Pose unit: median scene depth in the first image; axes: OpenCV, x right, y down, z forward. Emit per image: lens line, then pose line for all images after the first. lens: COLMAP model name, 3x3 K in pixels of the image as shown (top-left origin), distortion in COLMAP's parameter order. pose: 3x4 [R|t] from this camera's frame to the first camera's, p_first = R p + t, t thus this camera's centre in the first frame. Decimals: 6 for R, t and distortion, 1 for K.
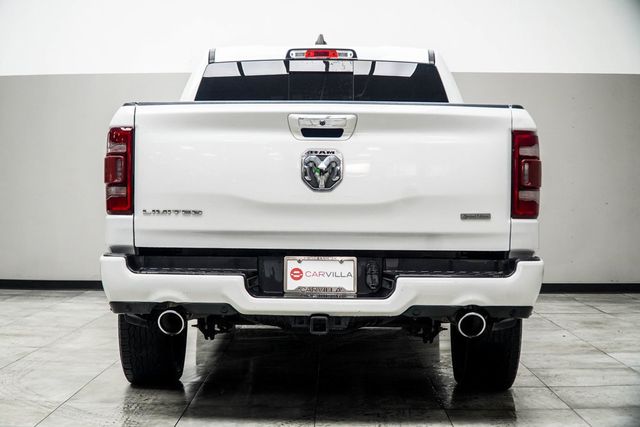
lens RADIAL K [[1071.3, 0, 320.0], [0, 1071.3, 213.5], [0, 0, 1]] dist [-0.017201, -0.031178]
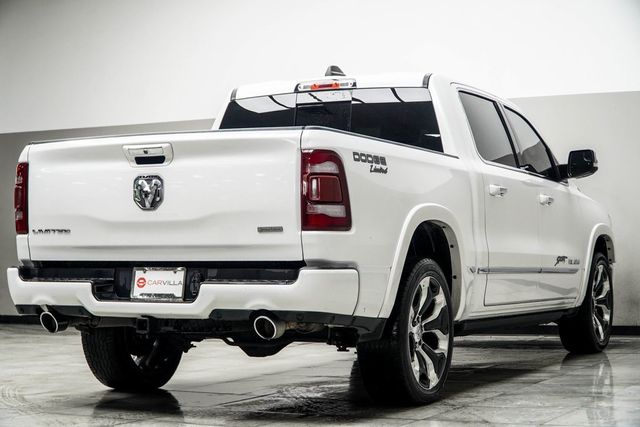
lens RADIAL K [[1235.4, 0, 320.0], [0, 1235.4, 213.5], [0, 0, 1]] dist [-0.018257, -0.044225]
pose [[0.897411, -0.026166, -0.440419, 0.749741], [0.007578, 0.999007, -0.043912, 0.042437], [0.441130, 0.036070, 0.896718, -0.118930]]
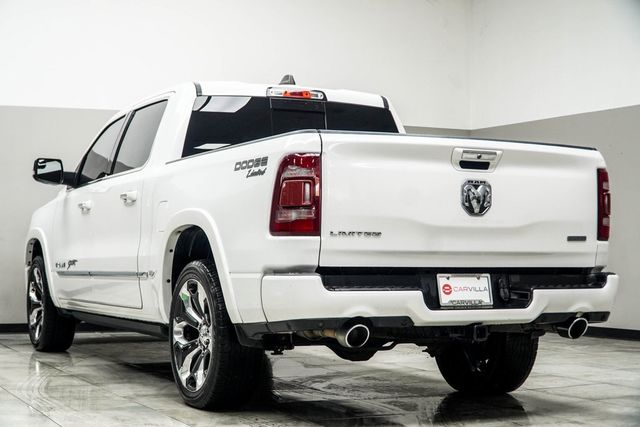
lens RADIAL K [[1100.7, 0, 320.0], [0, 1100.7, 213.5], [0, 0, 1]] dist [-0.053448, -0.076819]
pose [[0.892138, 0.013983, 0.451546, -0.670628], [0.006583, 0.999012, -0.043943, 0.026946], [-0.451714, 0.042176, 0.891165, 0.025656]]
